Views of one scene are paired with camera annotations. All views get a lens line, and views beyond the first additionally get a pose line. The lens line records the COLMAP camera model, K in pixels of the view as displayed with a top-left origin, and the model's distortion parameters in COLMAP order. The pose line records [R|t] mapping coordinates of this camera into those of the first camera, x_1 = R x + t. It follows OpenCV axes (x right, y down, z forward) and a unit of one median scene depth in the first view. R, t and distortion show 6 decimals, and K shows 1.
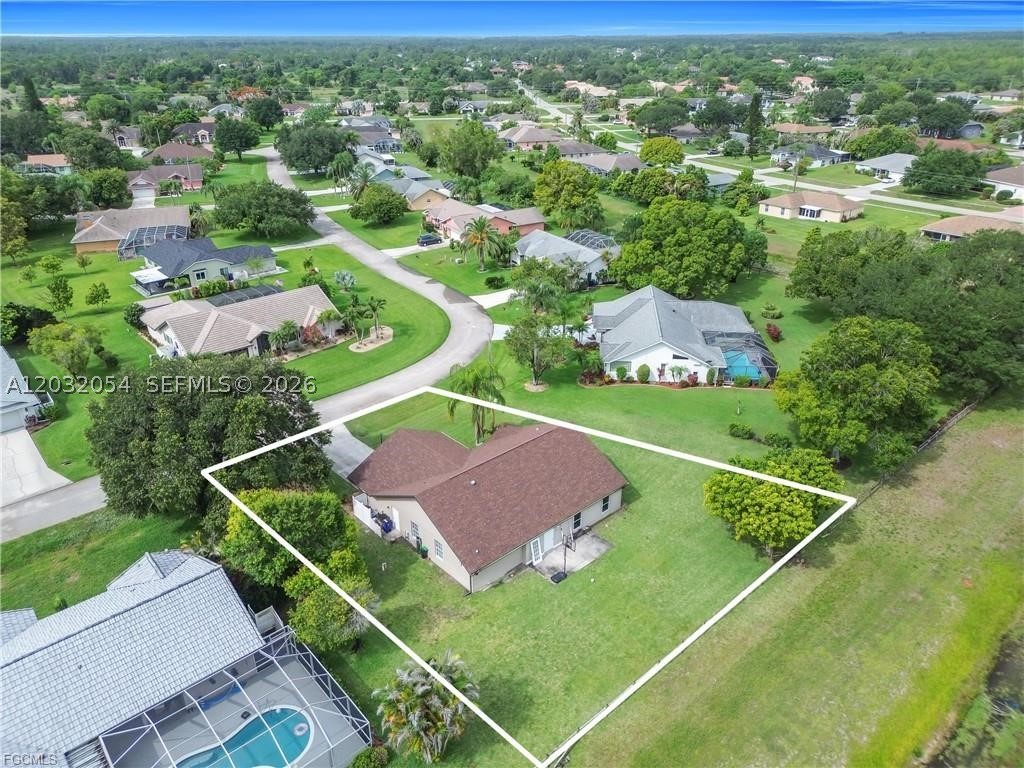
lens RADIAL K [[719.9, 0, 510.6], [0, 719.9, 380.8], [0, 0, 1]] dist [0.059969, -0.067643]
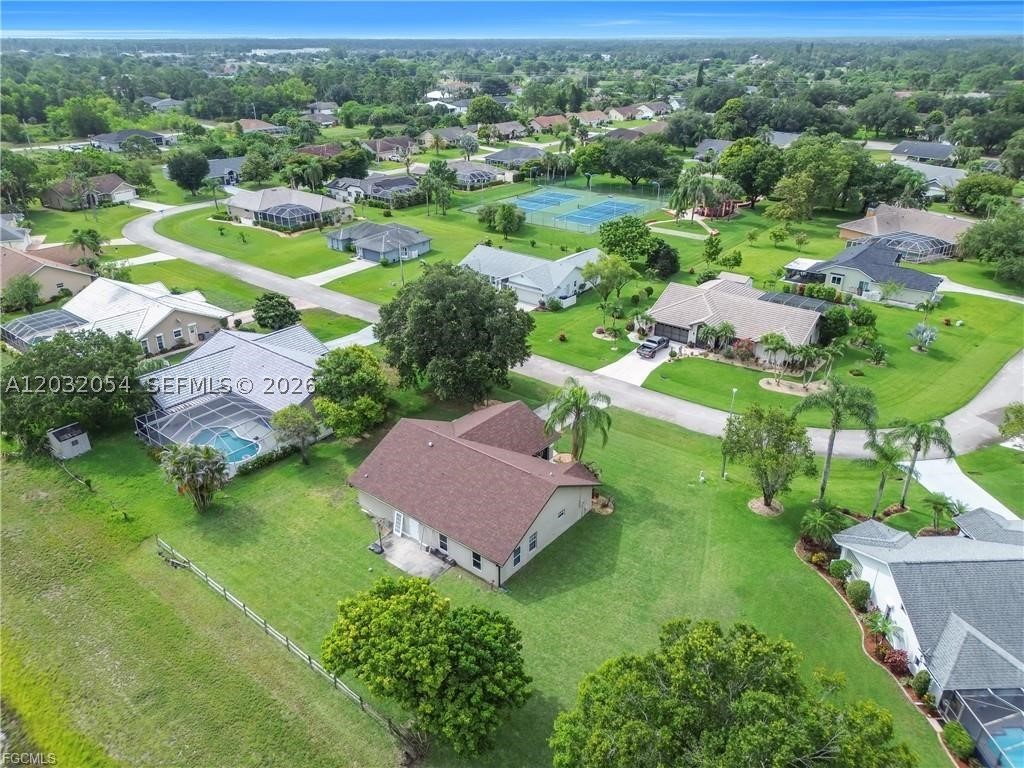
lens RADIAL K [[719.9, 0, 510.6], [0, 719.9, 380.8], [0, 0, 1]] dist [0.059969, -0.067643]
pose [[0.157051, 0.425469, -0.891241, 0.518706], [-0.422661, 0.844575, 0.328712, -0.202050], [0.892576, 0.325069, 0.312471, 0.427783]]
